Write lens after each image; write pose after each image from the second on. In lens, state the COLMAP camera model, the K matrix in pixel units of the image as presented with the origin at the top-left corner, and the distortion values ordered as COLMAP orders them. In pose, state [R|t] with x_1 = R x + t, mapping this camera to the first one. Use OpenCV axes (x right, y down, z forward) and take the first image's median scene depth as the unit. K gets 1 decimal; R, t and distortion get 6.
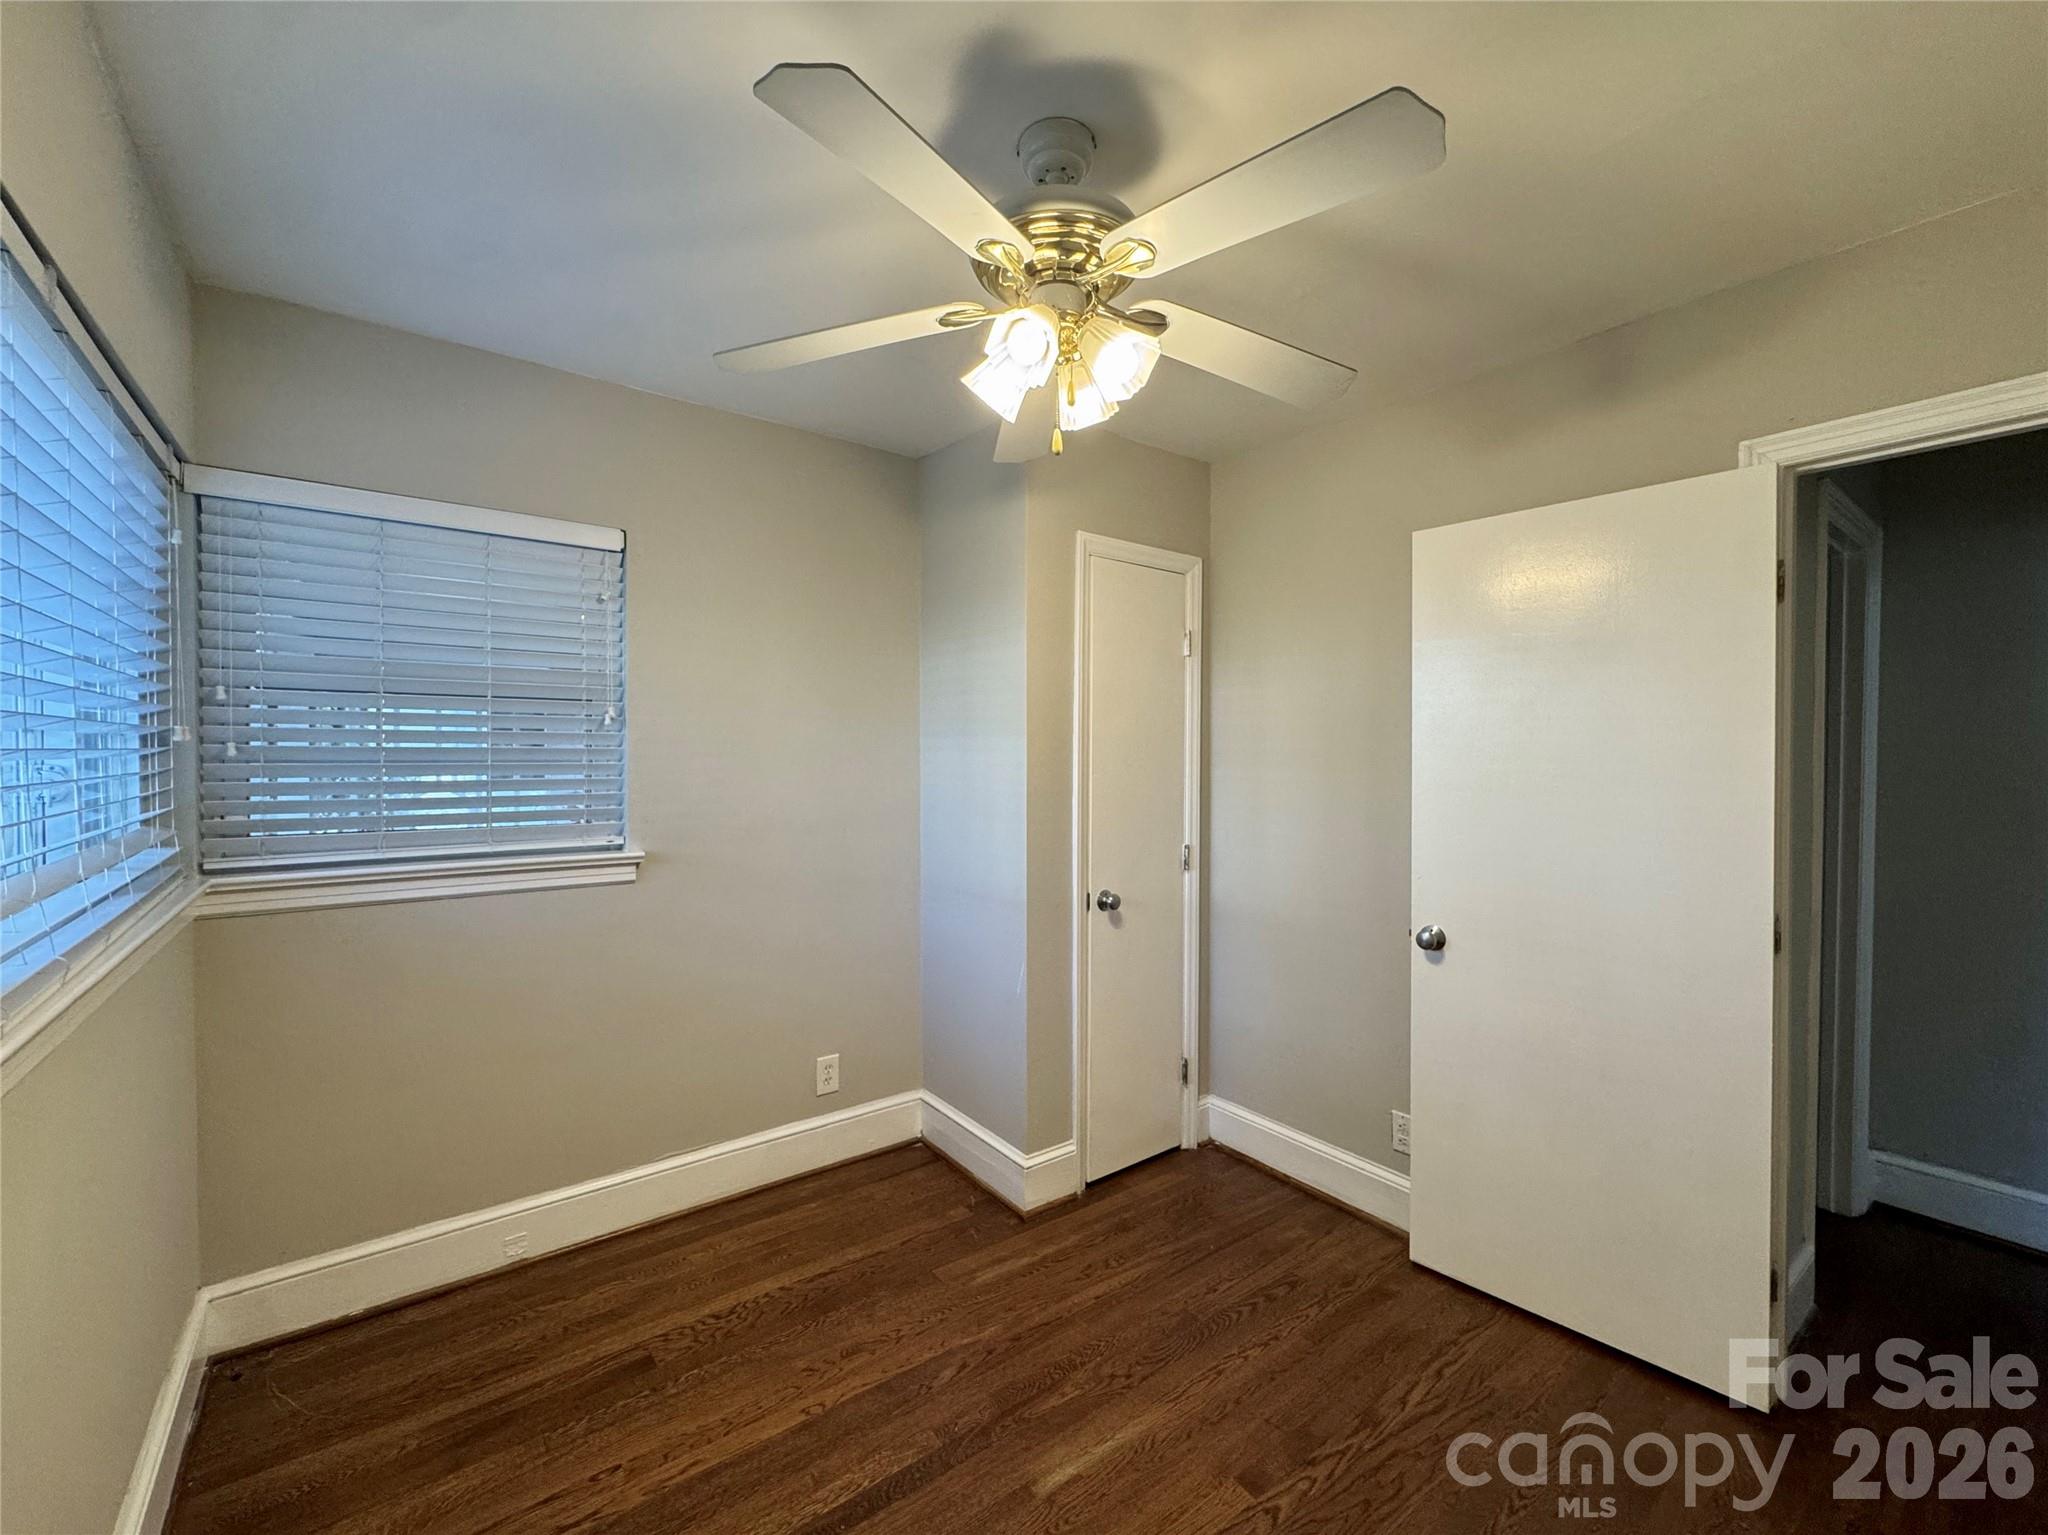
lens RADIAL K [[848.8, 0, 1024.0], [0, 848.8, 767.5], [0, 0, 1]] dist [-0.004348, -0.000391]
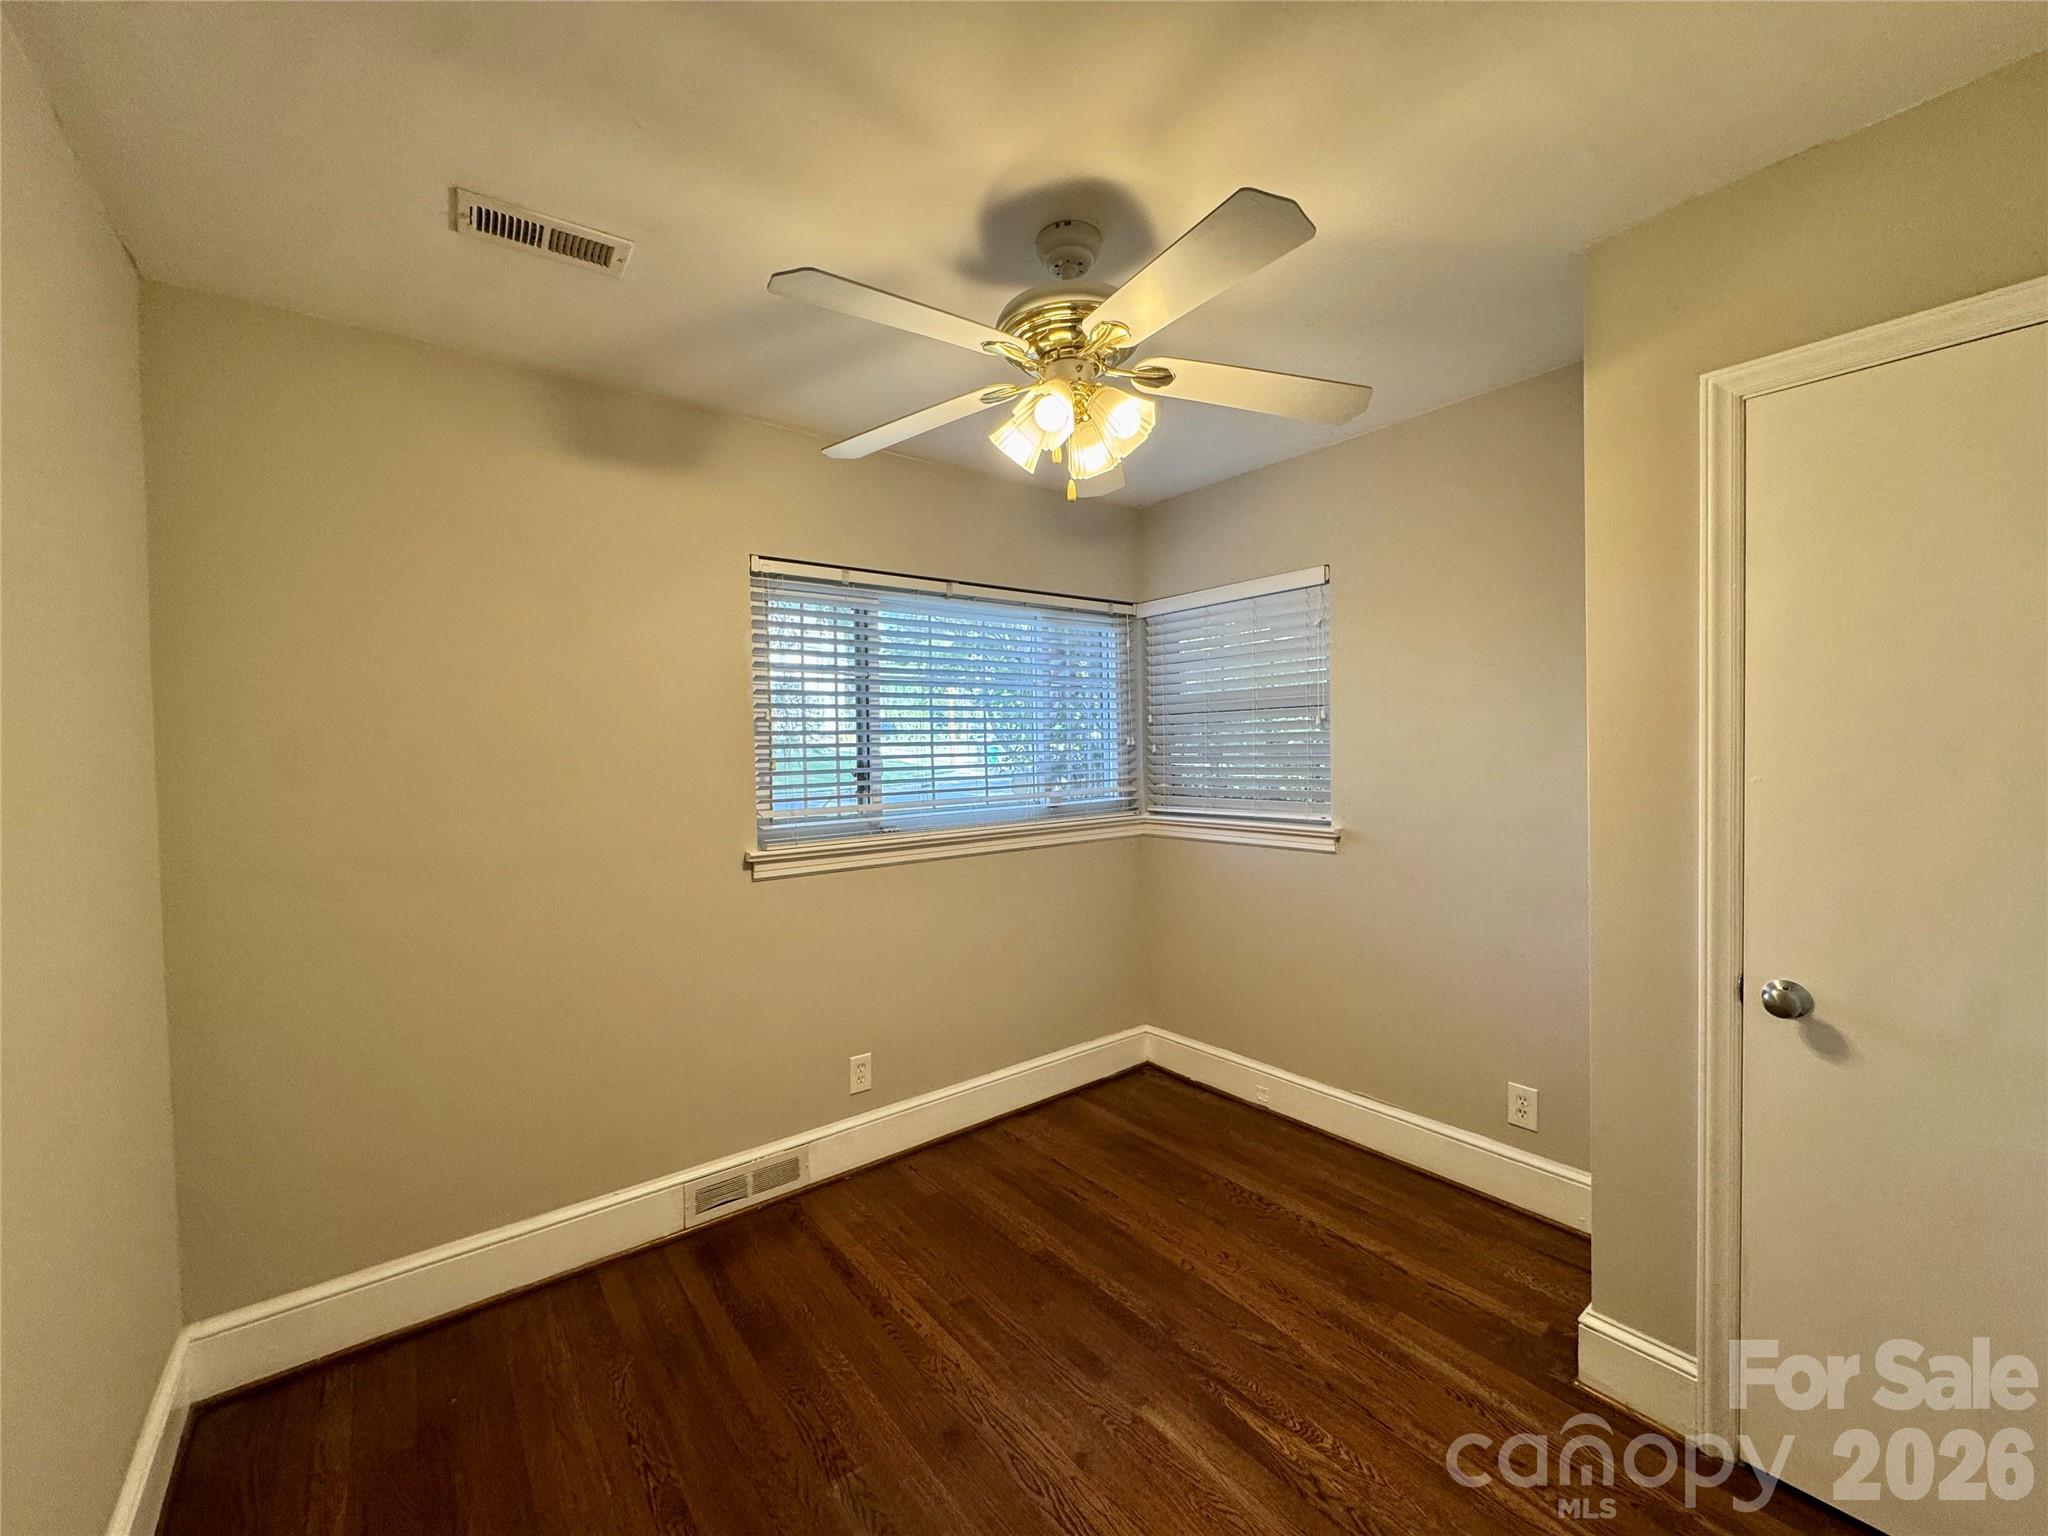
lens RADIAL K [[827.3, 0, 1021.9], [0, 827.3, 765.2], [0, 0, 1]] dist [-0.002559, 0.000167]
pose [[0.001329, 0.015705, -0.999876, 0.898409], [0.004207, 0.999868, 0.015711, -0.013699], [0.999990, -0.004228, 0.001263, 0.687875]]
